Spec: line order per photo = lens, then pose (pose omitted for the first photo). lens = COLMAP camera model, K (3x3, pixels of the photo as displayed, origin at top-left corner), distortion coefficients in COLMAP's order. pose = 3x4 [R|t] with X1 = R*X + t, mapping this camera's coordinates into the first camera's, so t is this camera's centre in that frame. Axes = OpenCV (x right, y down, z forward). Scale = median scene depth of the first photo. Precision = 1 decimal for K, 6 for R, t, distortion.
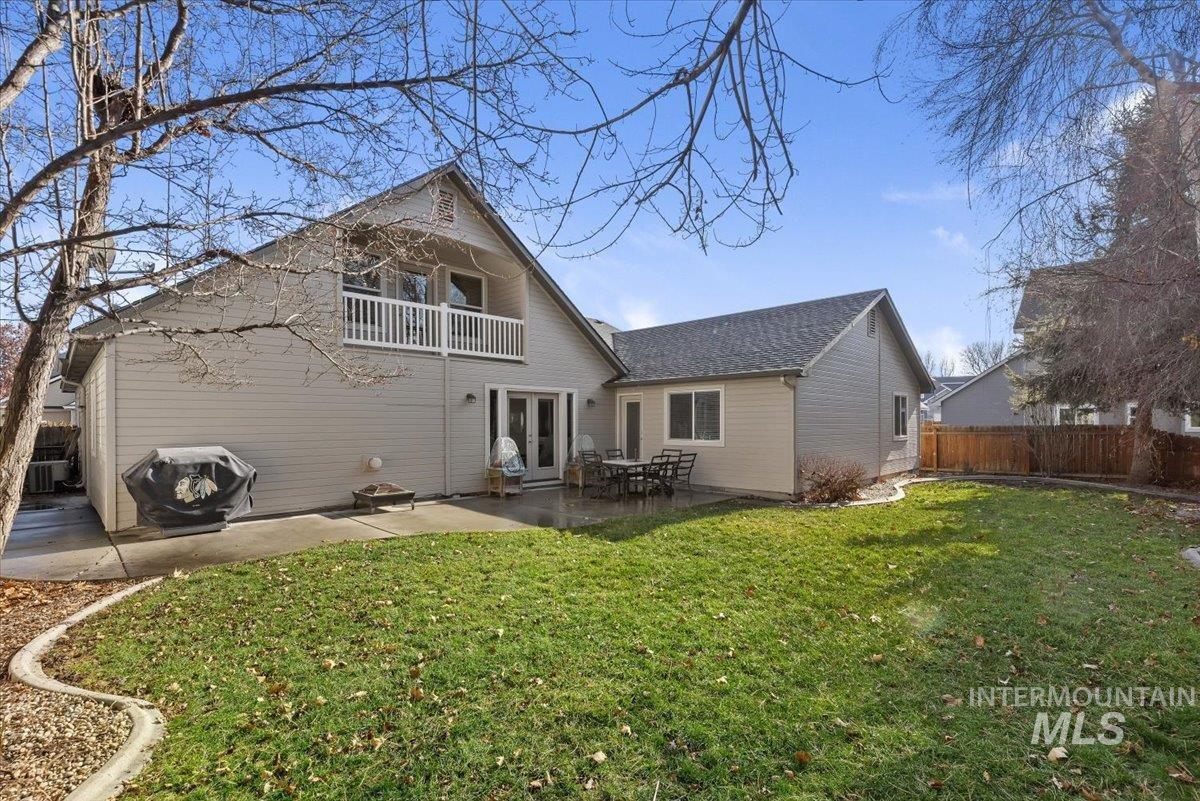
lens RADIAL K [[534.0, 0, 598.0], [0, 534.0, 451.0], [0, 0, 1]] dist [-0.001284, -0.000093]
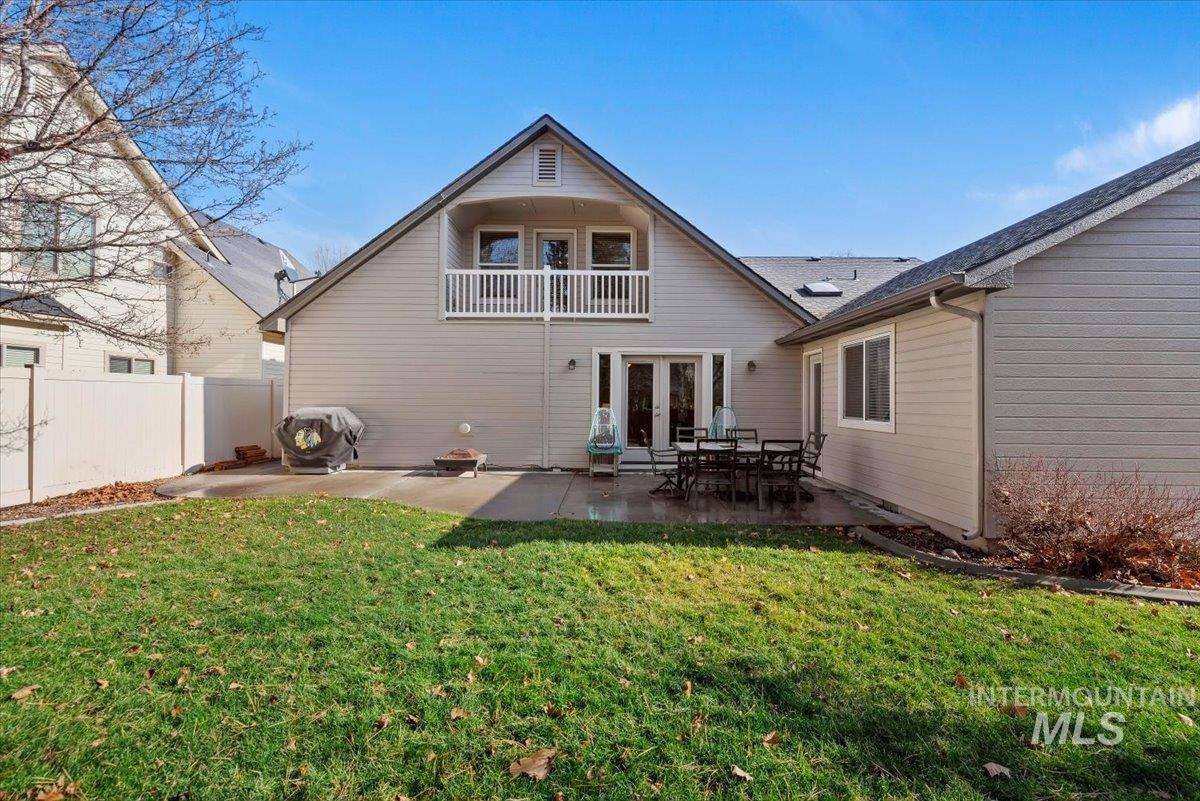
lens RADIAL K [[533.3, 0, 605.9], [0, 533.3, 403.7], [0, 0, 1]] dist [-0.001797, -0.000340]
pose [[0.707264, 0.018851, -0.706698, 0.446550], [-0.048038, 0.998615, -0.021438, -0.014612], [0.705315, 0.049111, 0.707191, 0.395650]]
